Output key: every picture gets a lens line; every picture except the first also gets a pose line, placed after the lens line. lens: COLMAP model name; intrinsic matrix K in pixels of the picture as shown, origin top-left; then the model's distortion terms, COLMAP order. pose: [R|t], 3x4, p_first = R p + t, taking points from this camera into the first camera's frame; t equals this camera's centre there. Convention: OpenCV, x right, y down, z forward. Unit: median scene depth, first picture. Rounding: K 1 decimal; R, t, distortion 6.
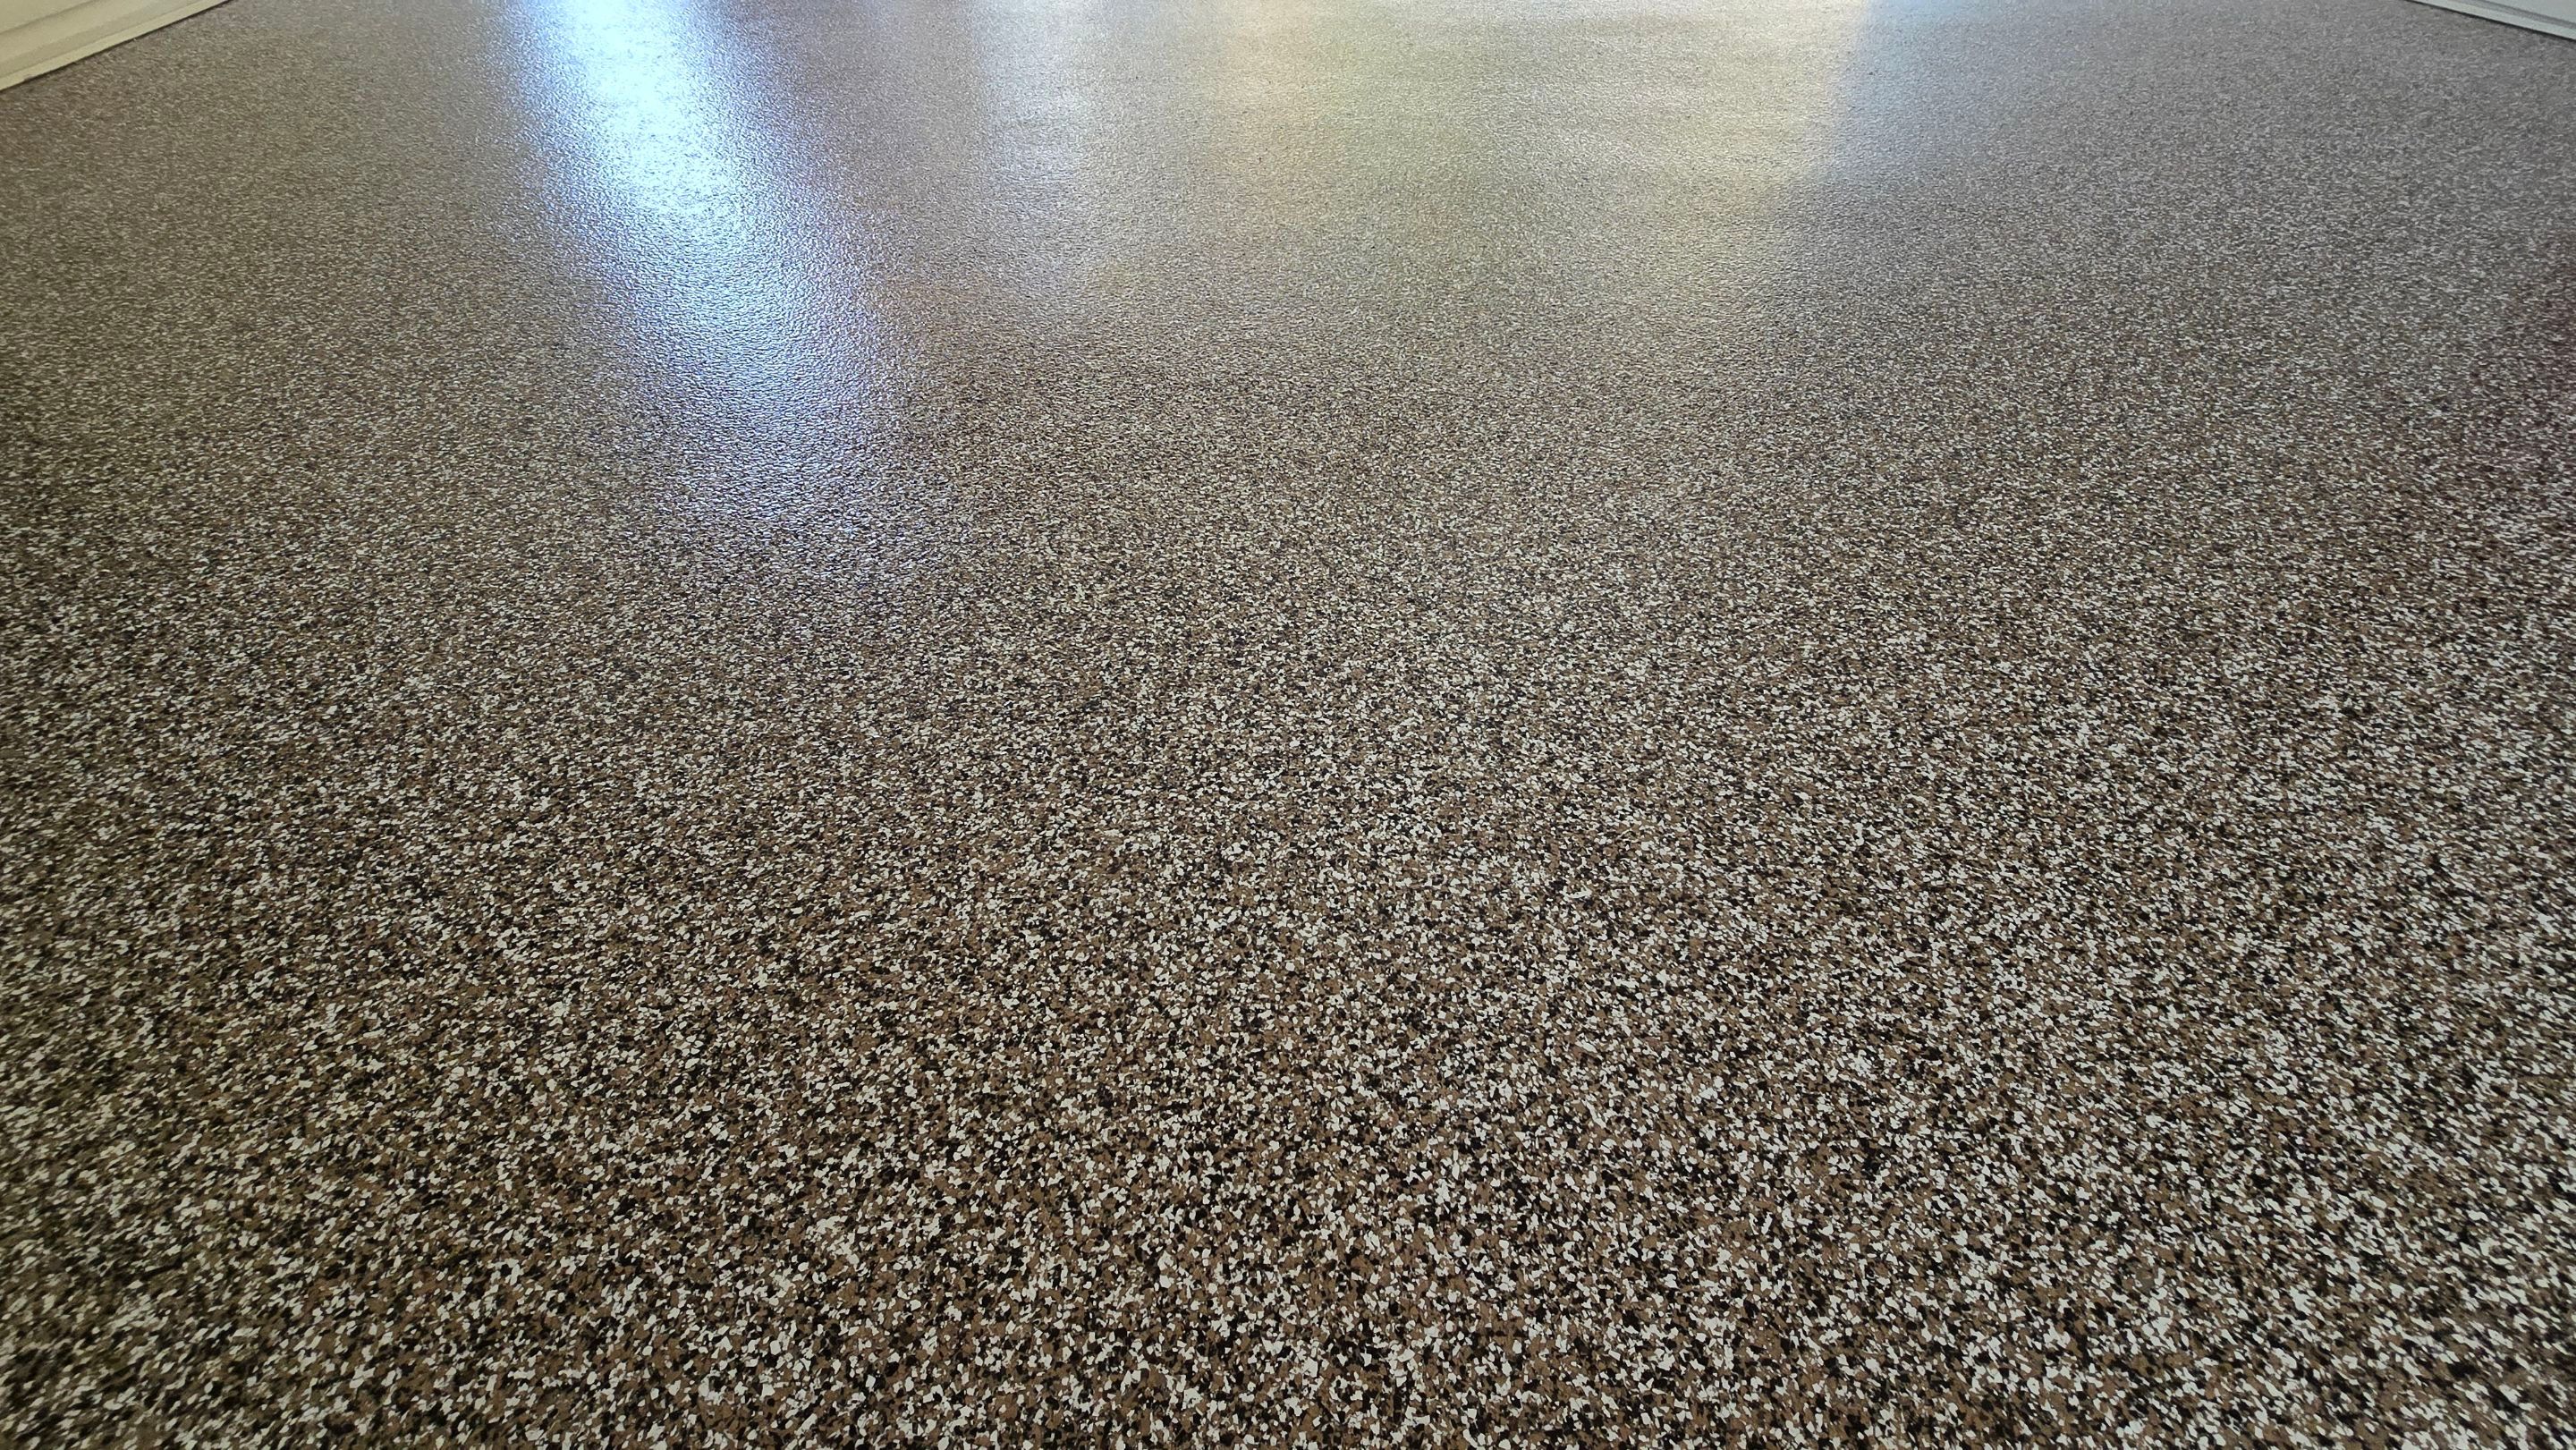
lens RADIAL K [[1044.1, 0, 1291.2], [0, 1044.1, 727.0], [0, 0, 1]] dist [0.000155, -0.000010]
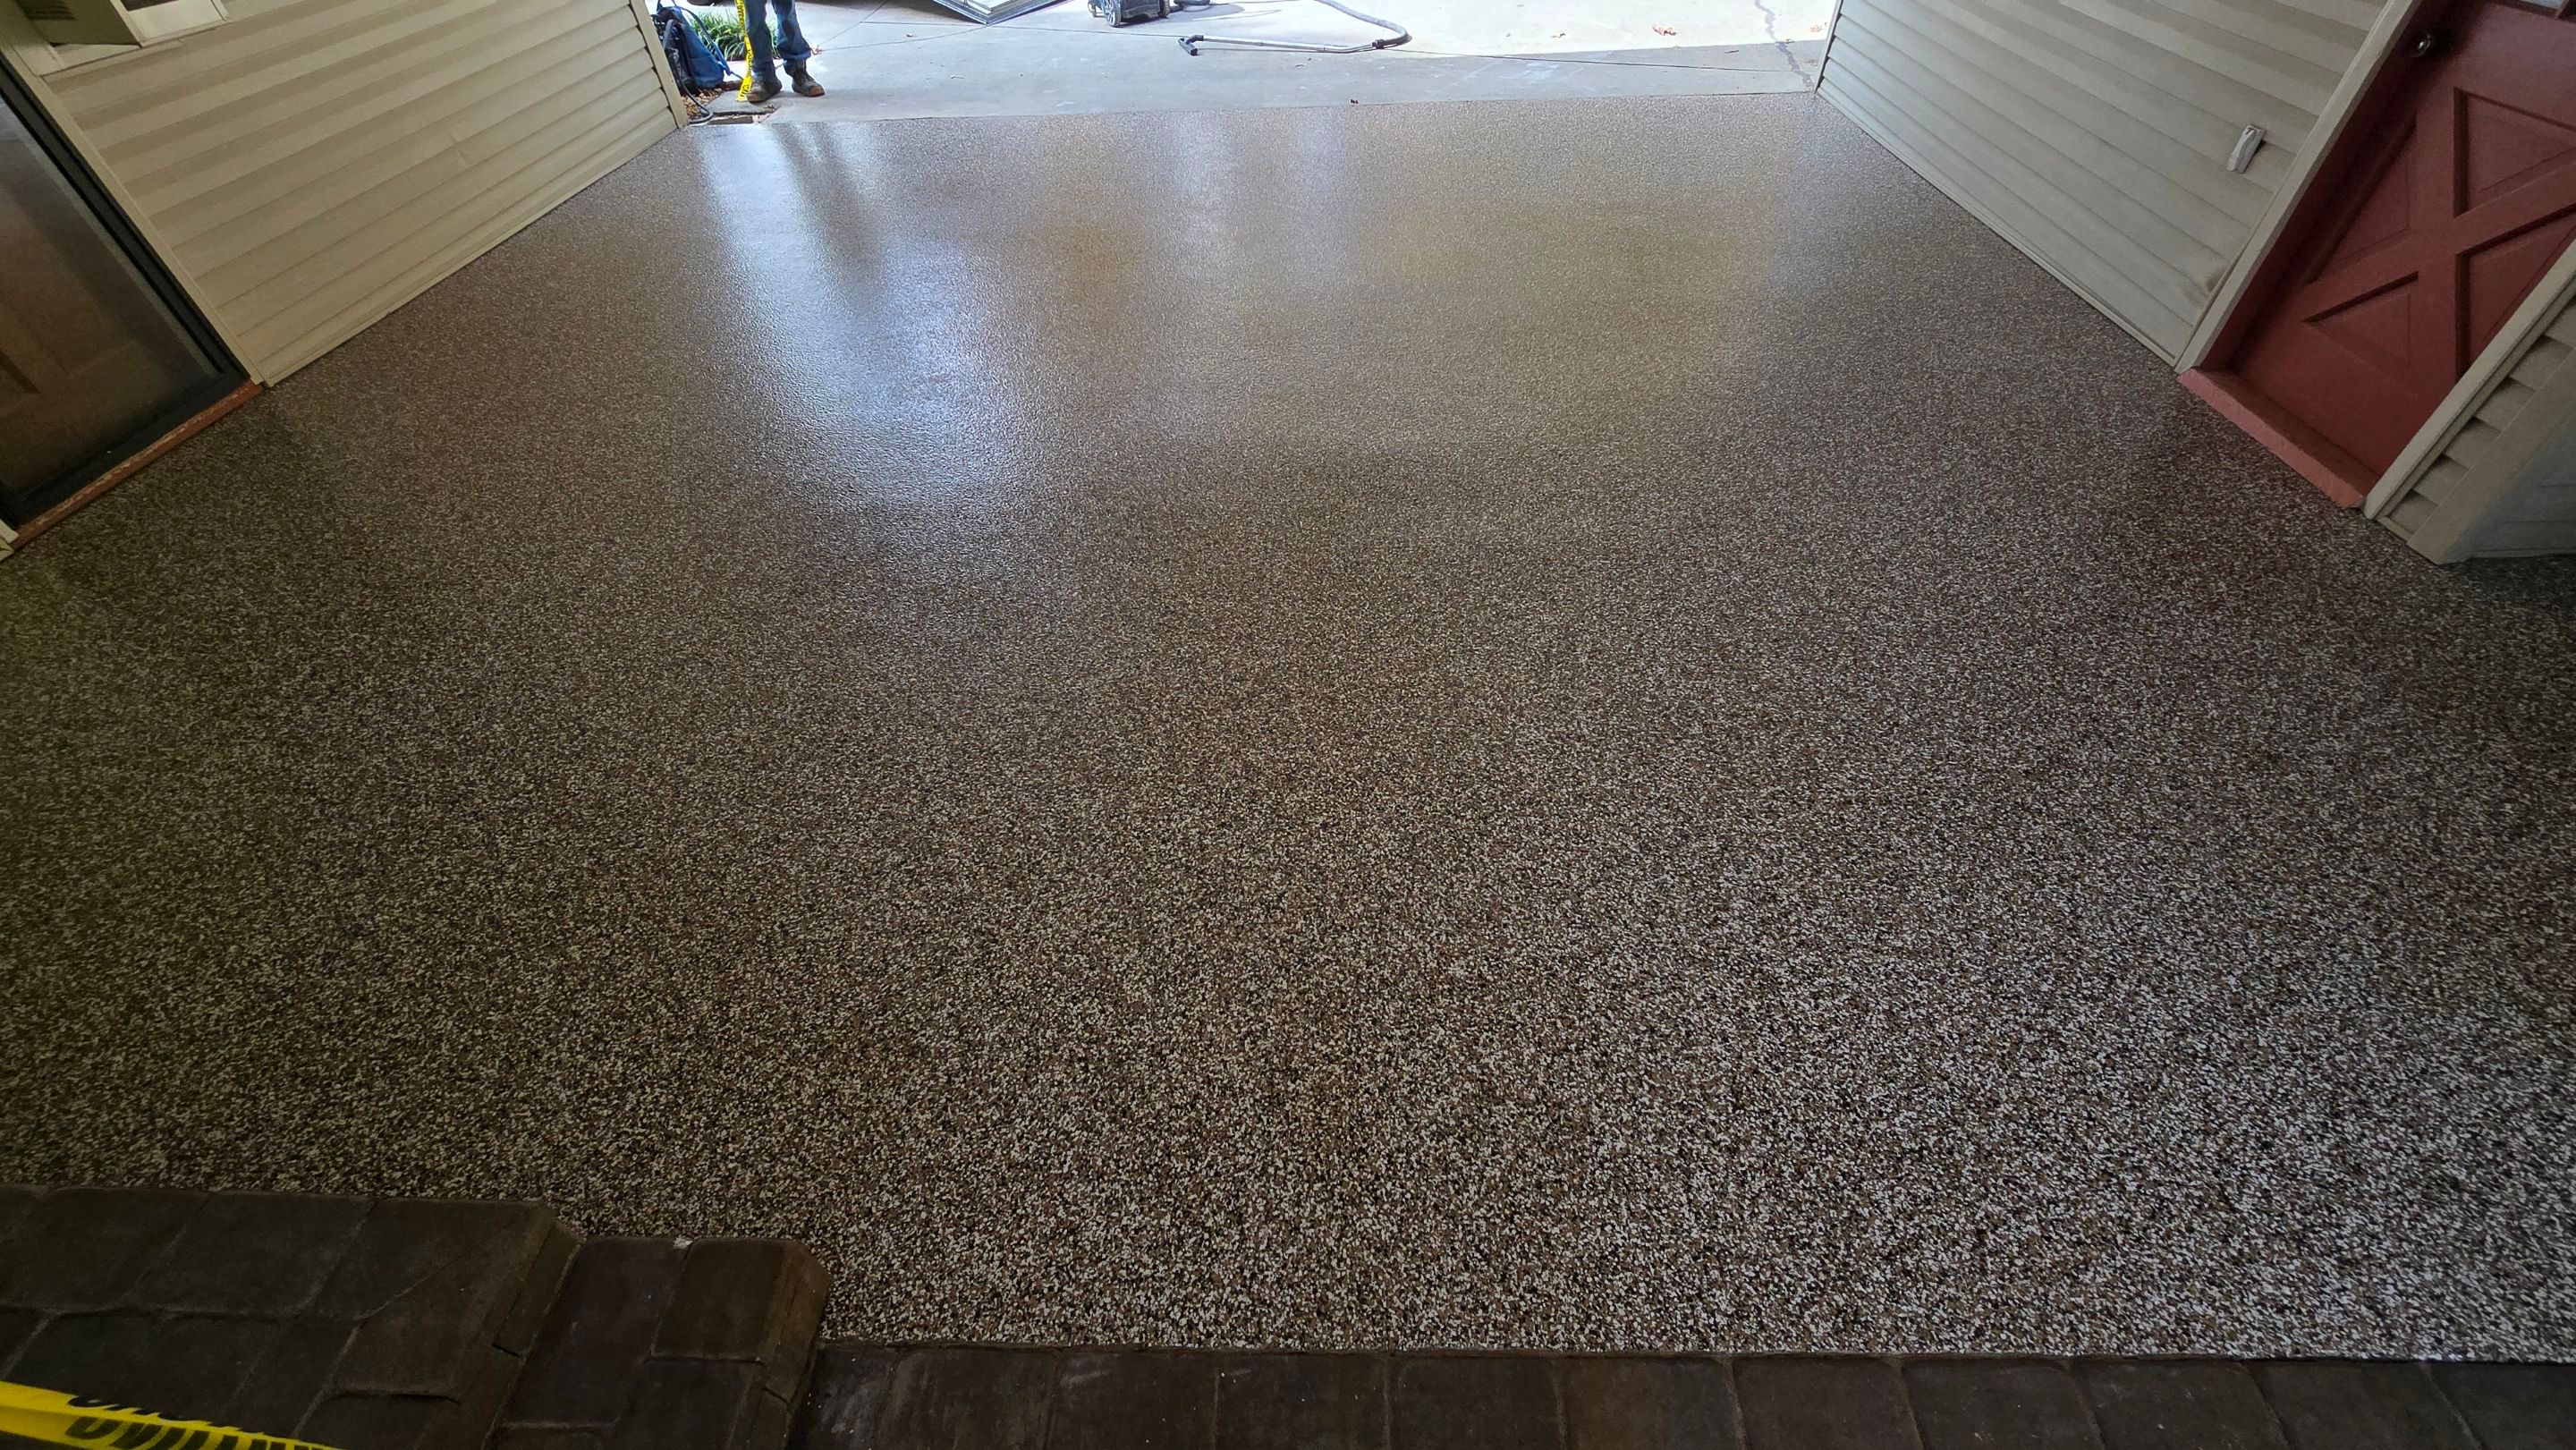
lens RADIAL K [[1044.1, 0, 1285.1], [0, 1044.1, 723.1], [0, 0, 1]] dist [0.000155, -0.000010]
pose [[0.986328, 0.085927, -0.140621, 1.607551], [-0.090660, 0.995499, -0.027598, -0.198823], [0.137616, 0.039970, 0.989679, -1.387947]]
